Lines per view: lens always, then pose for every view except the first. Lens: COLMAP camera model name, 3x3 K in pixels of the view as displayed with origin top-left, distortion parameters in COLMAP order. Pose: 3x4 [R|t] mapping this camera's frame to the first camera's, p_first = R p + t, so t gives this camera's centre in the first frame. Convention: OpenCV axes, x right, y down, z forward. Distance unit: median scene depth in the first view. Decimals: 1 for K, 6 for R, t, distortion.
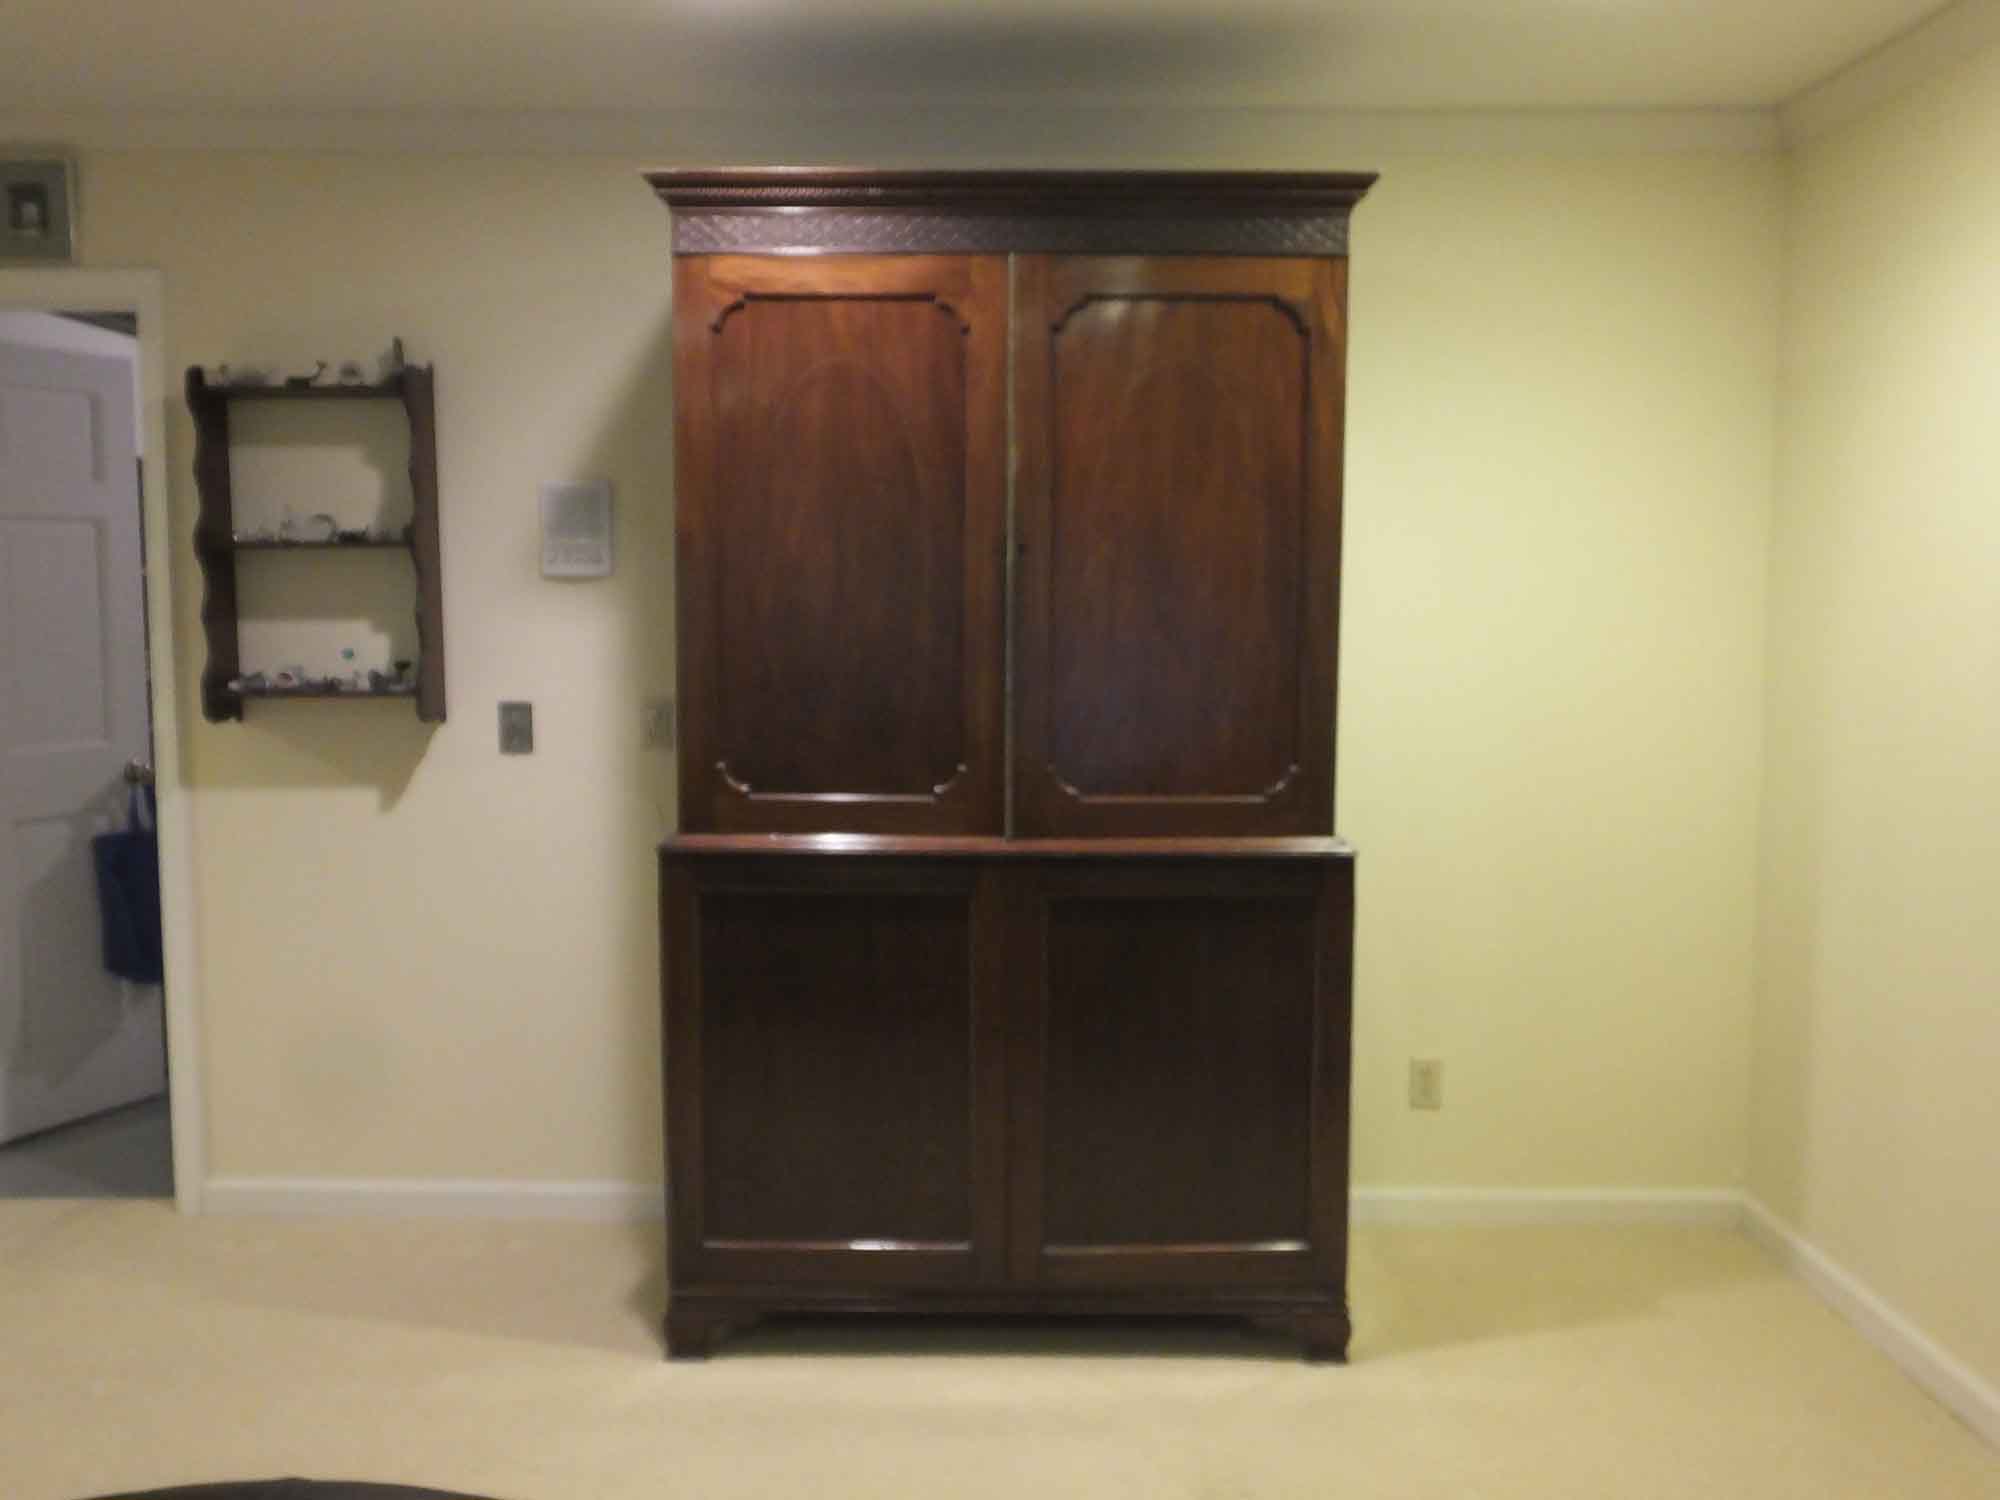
lens RADIAL K [[1799.7, 0, 1011.4], [0, 1799.7, 769.5], [0, 0, 1]] dist [0.000126, 0.003942]
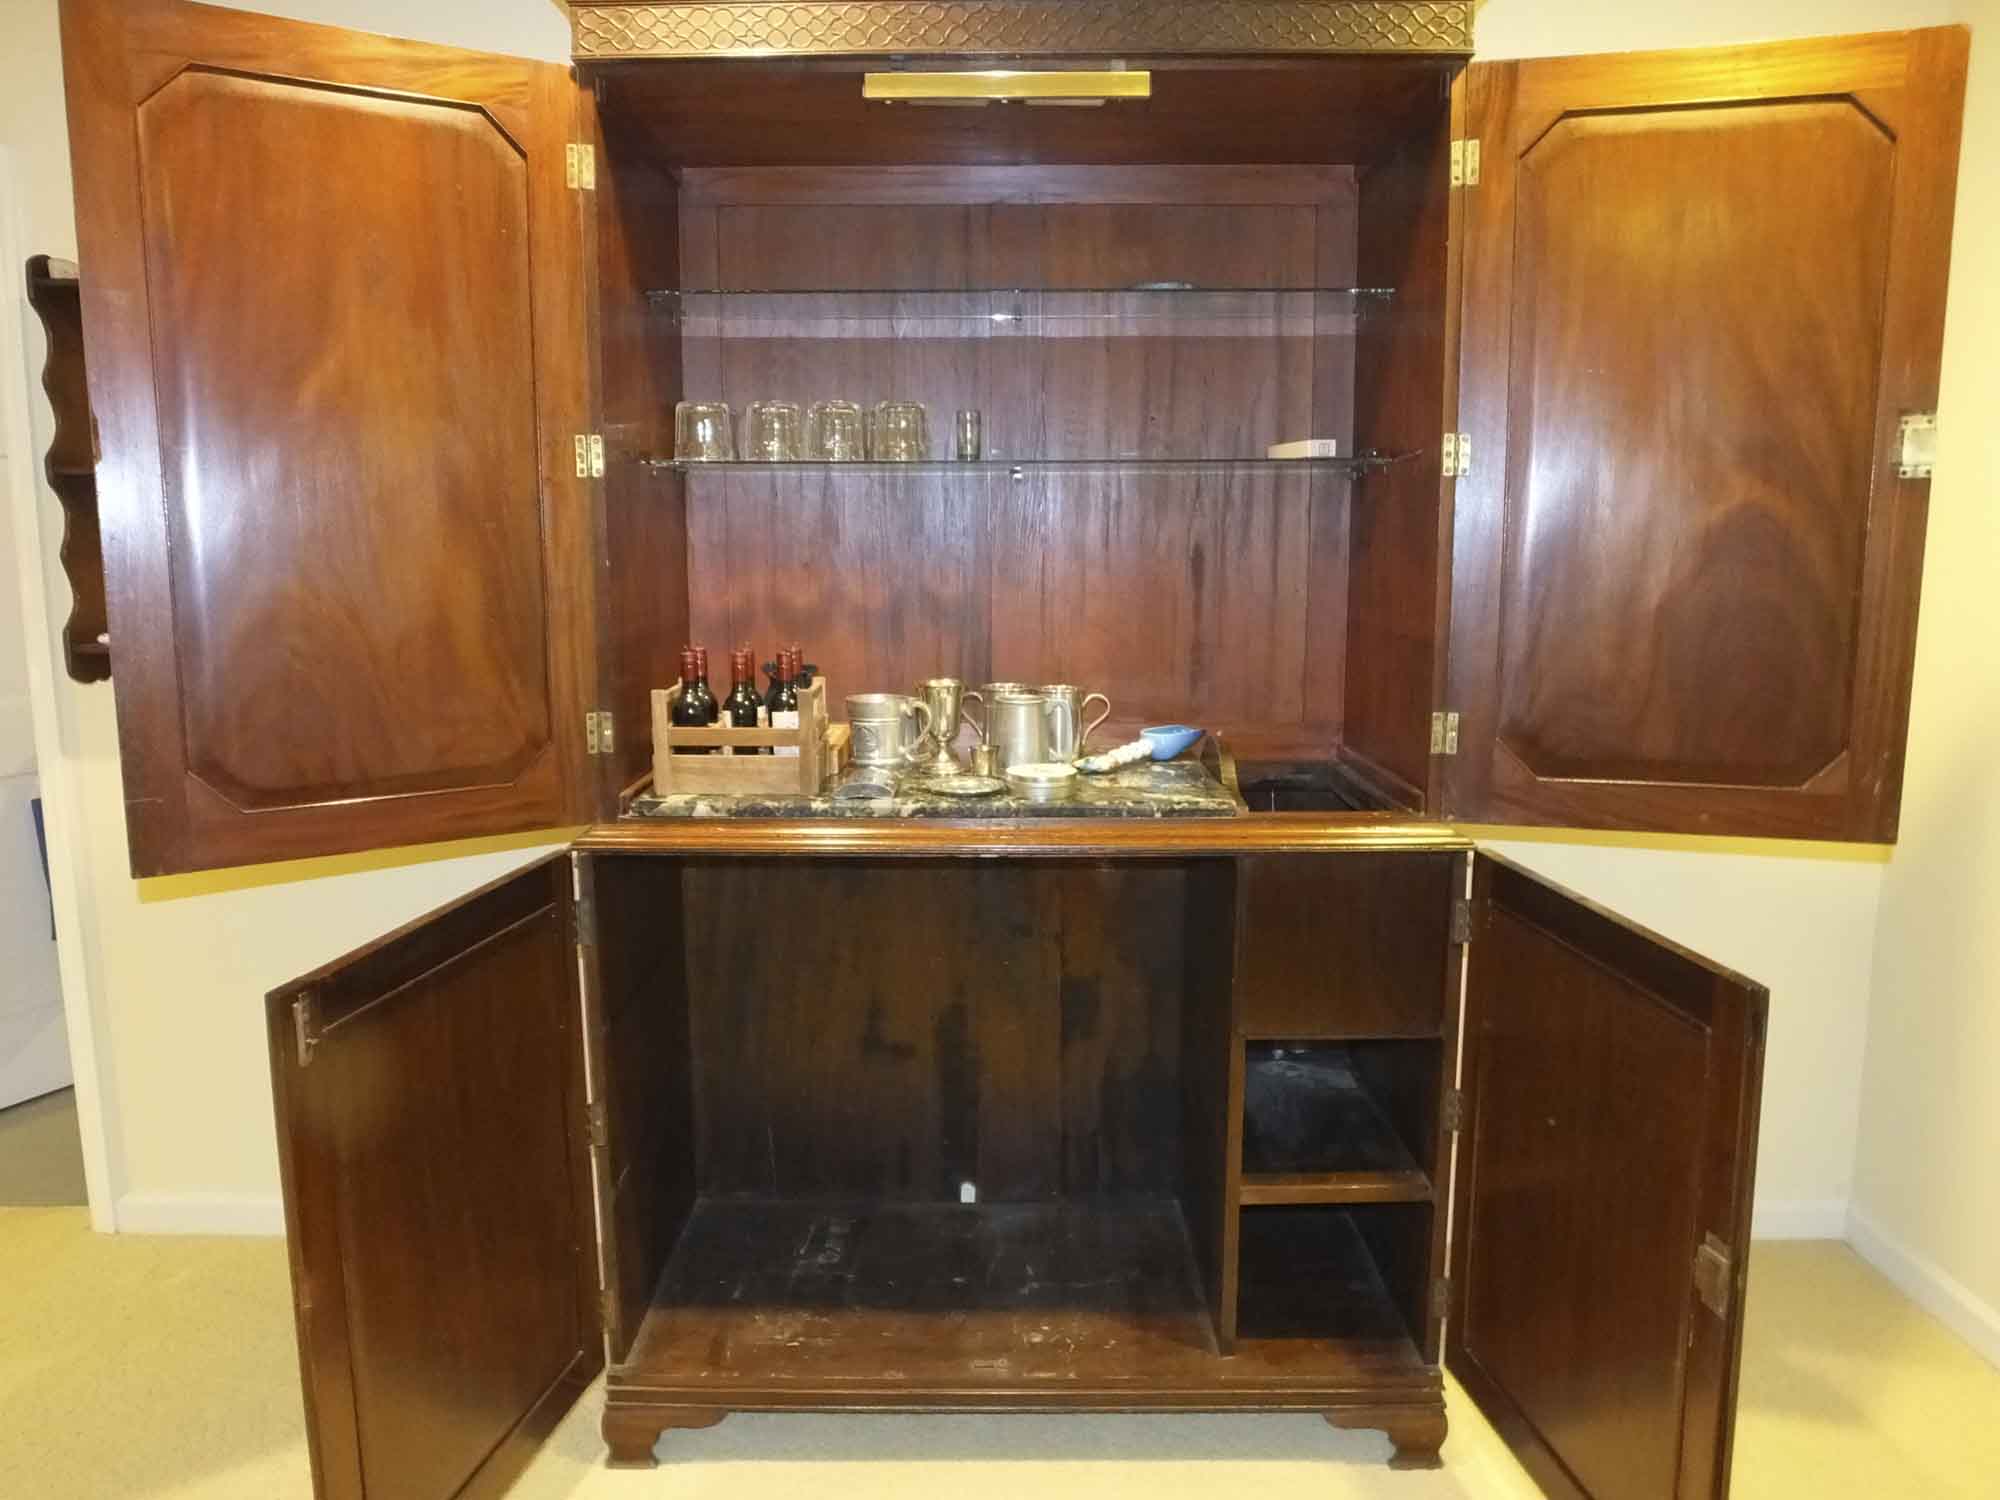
lens RADIAL K [[1386.1, 0, 998.3], [0, 1386.1, 741.2], [0, 0, 1]] dist [-0.007179, -0.003406]
pose [[0.999965, -0.008262, -0.000977, -0.009748], [0.008297, 0.998985, 0.044273, -0.023354], [0.000610, -0.044280, 0.999019, 0.350617]]
